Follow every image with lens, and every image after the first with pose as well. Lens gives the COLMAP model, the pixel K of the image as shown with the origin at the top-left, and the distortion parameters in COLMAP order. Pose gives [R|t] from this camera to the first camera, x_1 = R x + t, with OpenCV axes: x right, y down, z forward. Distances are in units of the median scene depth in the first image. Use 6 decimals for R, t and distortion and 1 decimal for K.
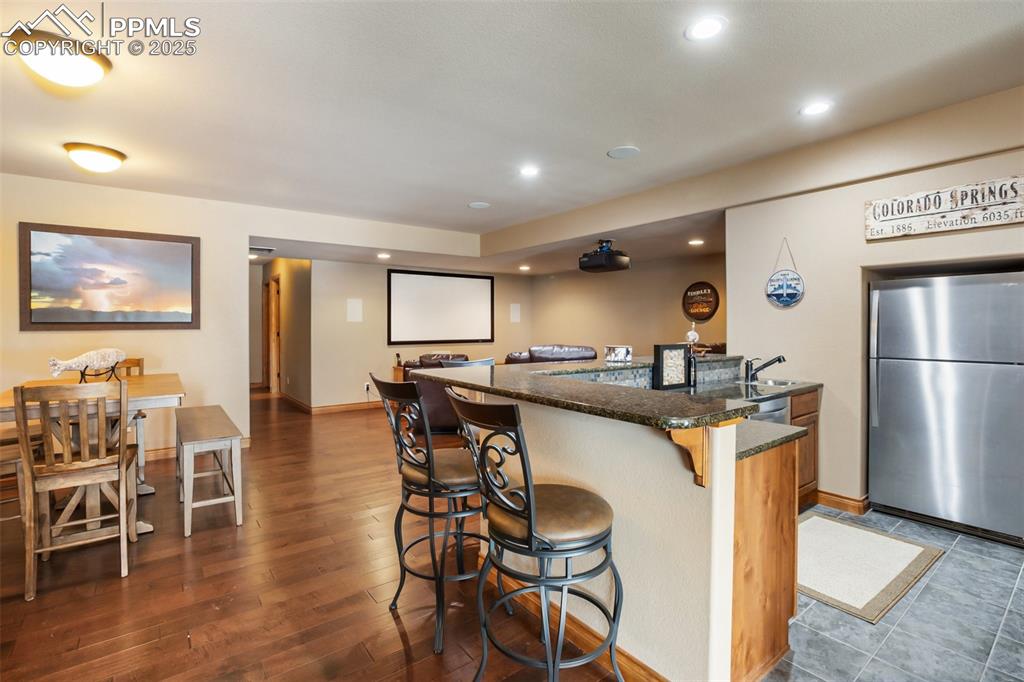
lens RADIAL K [[482.6, 0, 512.5], [0, 482.6, 332.5], [0, 0, 1]] dist [-0.004837, -0.000090]
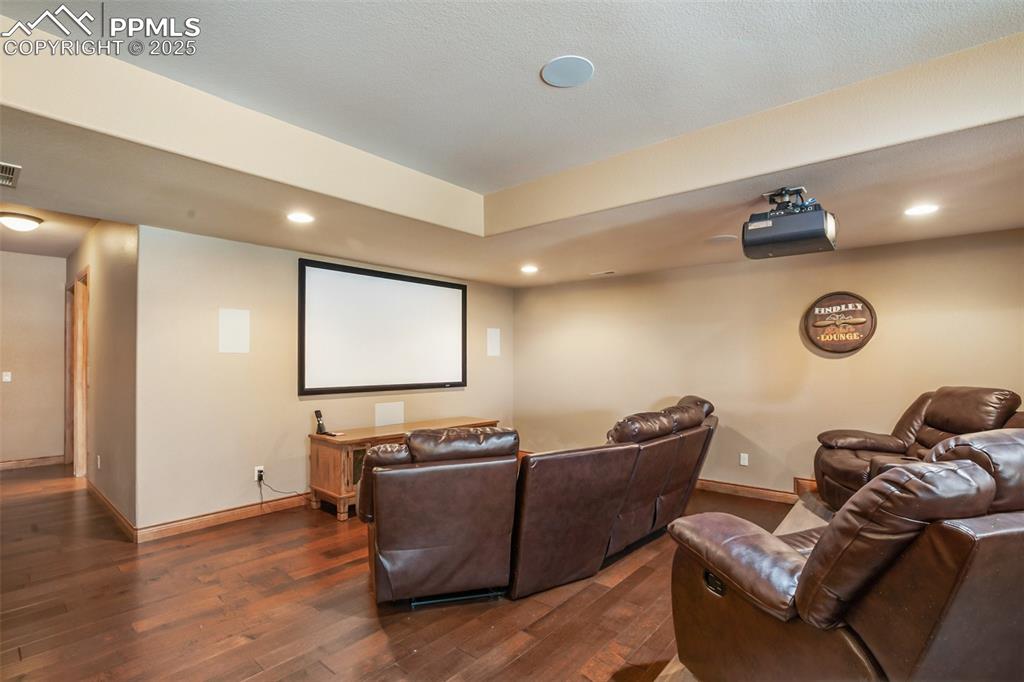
lens RADIAL K [[482.6, 0, 498.5], [0, 482.6, 361.1], [0, 0, 1]] dist [-0.004837, -0.000090]
pose [[0.981918, 0.003067, 0.189281, -0.163814], [-0.000504, 0.999908, -0.013587, -0.007149], [-0.189305, 0.013246, 0.981829, 0.487854]]
